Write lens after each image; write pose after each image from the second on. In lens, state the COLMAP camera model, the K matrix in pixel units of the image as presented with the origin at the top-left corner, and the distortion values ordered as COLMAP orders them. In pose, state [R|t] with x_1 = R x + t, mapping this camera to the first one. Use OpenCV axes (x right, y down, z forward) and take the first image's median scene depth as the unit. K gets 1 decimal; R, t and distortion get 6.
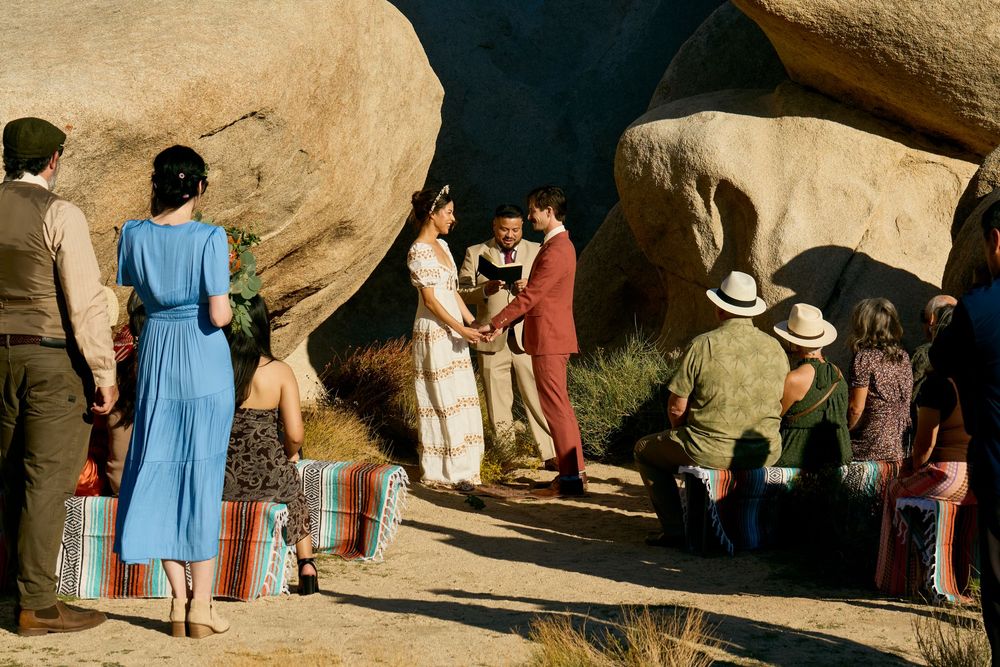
lens RADIAL K [[3113.5, 0, 491.2], [0, 3113.5, 443.2], [0, 0, 1]] dist [0.007139, 0.000000]
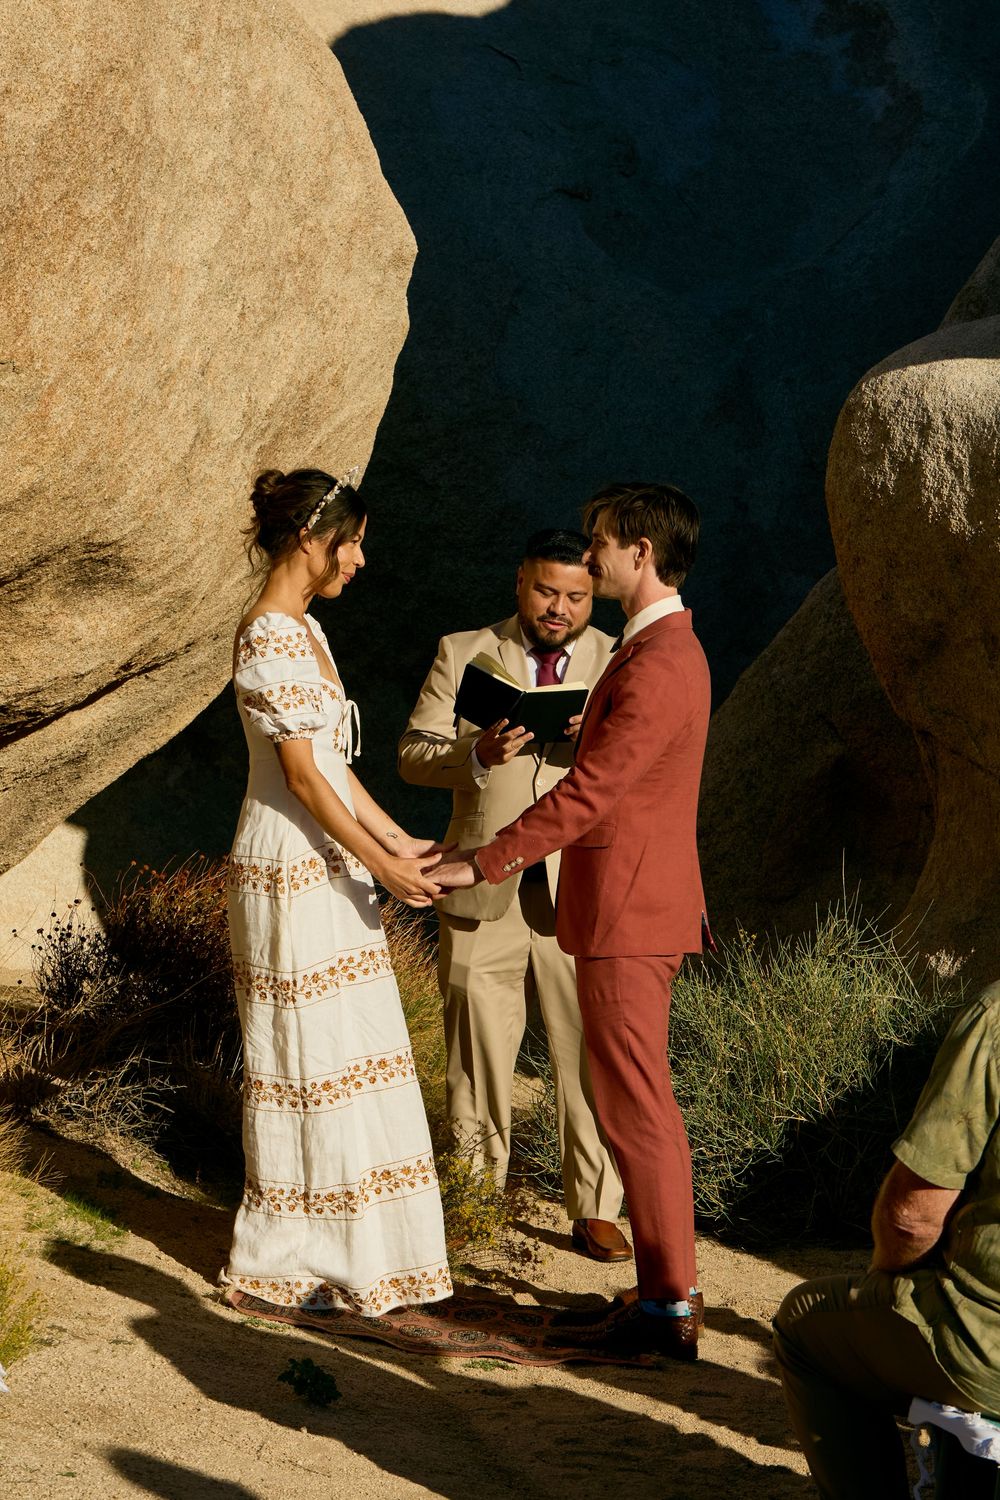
lens RADIAL K [[4670.3, 0, 451.3], [0, 4670.3, 676.9], [0, 0, 1]] dist [0.007139, 0.000000]
pose [[0.995062, 0.083959, -0.052939, 0.027670], [-0.086864, 0.994689, -0.055205, -0.027753], [0.048023, 0.059531, 0.997071, 0.441778]]
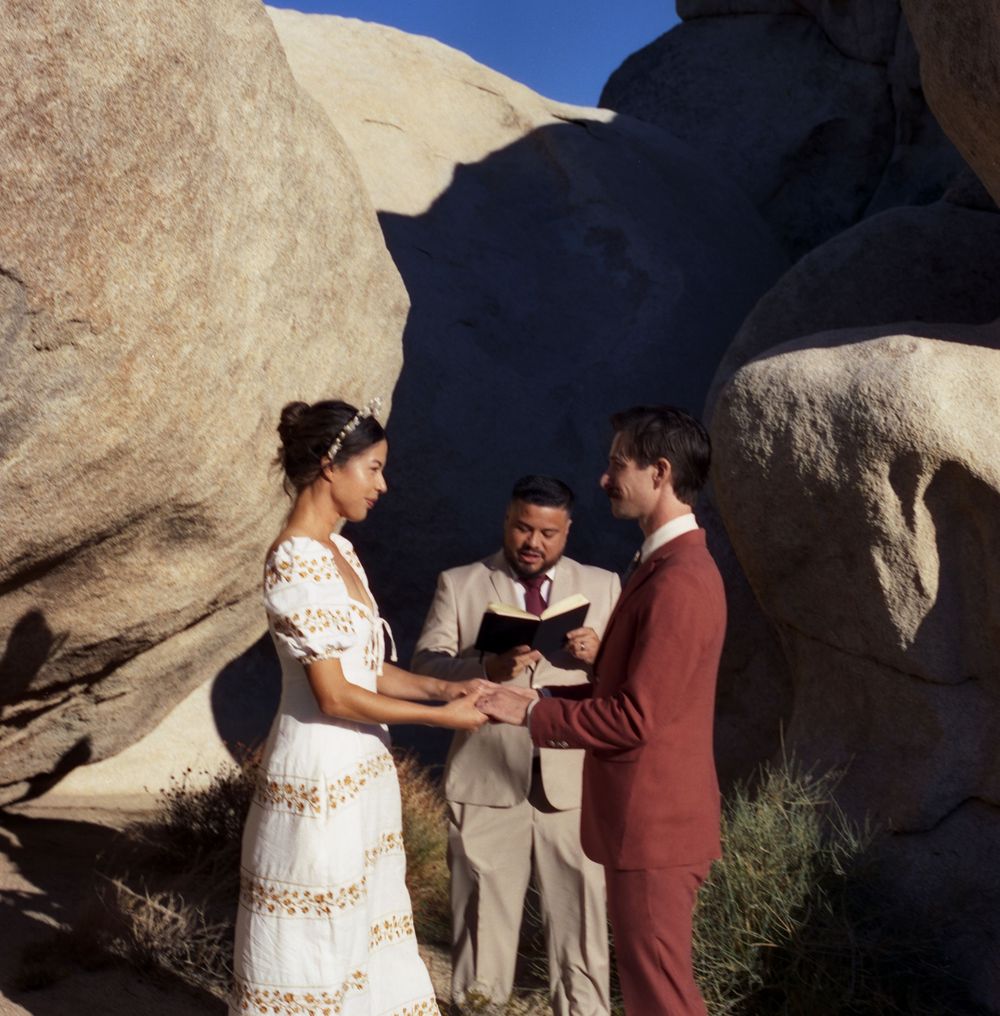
lens RADIAL K [[1655.8, 0, 505.0], [0, 1655.8, 505.9], [0, 0, 1]] dist [-0.086035, 0.000000]
pose [[0.998202, 0.044351, 0.040331, -0.008975], [-0.039397, 0.992434, -0.116283, -0.044591], [-0.045183, 0.114485, 0.992397, 0.761716]]
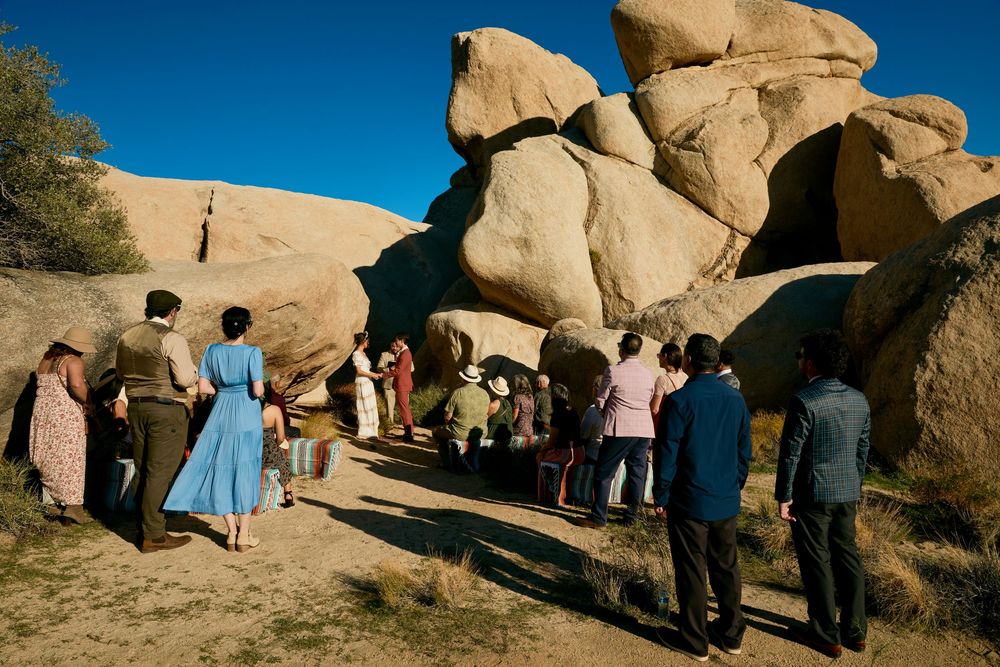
lens RADIAL K [[713.0, 0, 509.6], [0, 713.0, 345.4], [0, 0, 1]] dist [-0.023823, 0.014036]
pose [[0.987493, 0.017190, 0.156720, 0.012404], [-0.006254, 0.997527, -0.070007, -0.024298], [-0.157536, 0.068151, 0.985159, 0.323041]]
